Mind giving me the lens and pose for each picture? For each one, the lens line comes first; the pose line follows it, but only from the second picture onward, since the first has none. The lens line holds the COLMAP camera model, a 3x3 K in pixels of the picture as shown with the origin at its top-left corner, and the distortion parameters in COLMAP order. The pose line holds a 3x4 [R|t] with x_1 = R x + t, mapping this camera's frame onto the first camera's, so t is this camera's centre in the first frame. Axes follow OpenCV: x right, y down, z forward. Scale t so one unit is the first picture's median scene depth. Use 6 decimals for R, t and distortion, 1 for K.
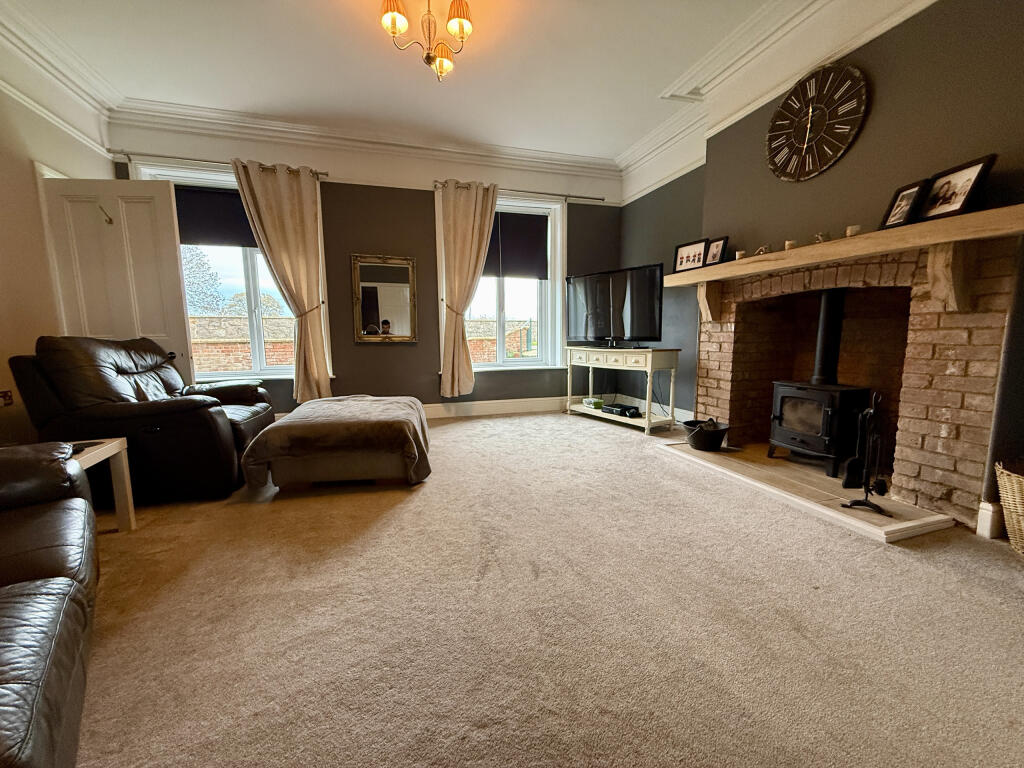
lens RADIAL K [[410.2, 0, 512.0], [0, 410.2, 384.0], [0, 0, 1]] dist [-0.000390, -0.000164]
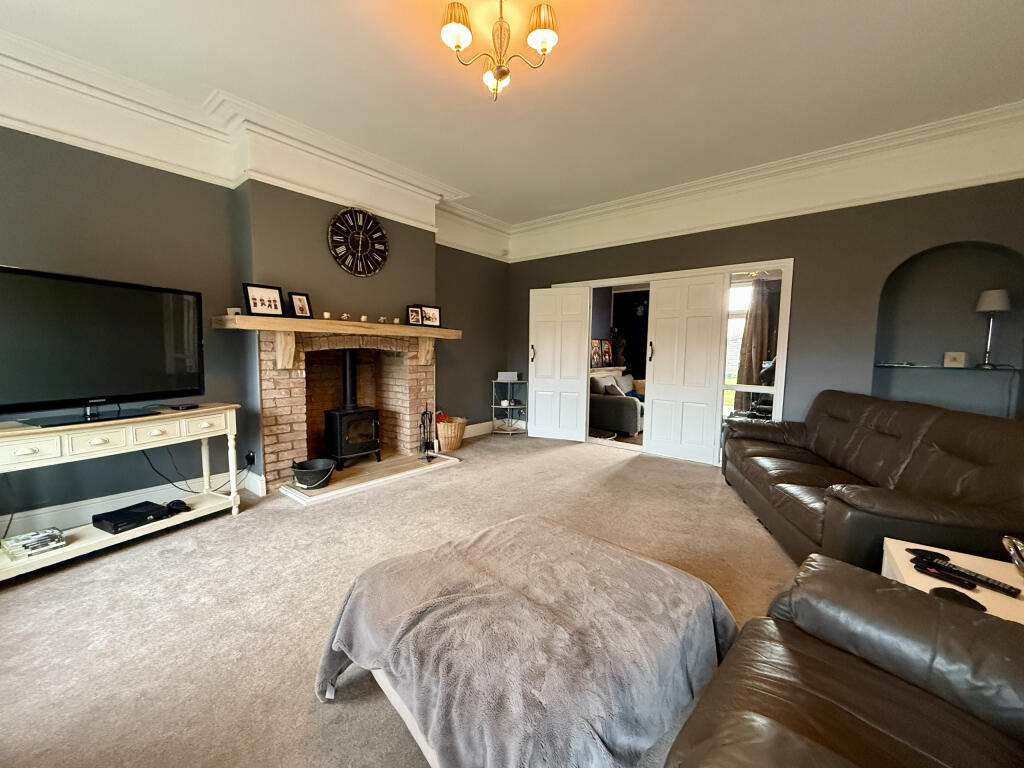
lens RADIAL K [[411.3, 0, 496.8], [0, 411.3, 385.3], [0, 0, 1]] dist [-0.000421, -0.000187]
pose [[-0.533660, -0.069736, 0.842819, -0.739840], [0.095117, 0.985322, 0.141753, -0.232013], [-0.840333, 0.155815, -0.519194, 1.225605]]
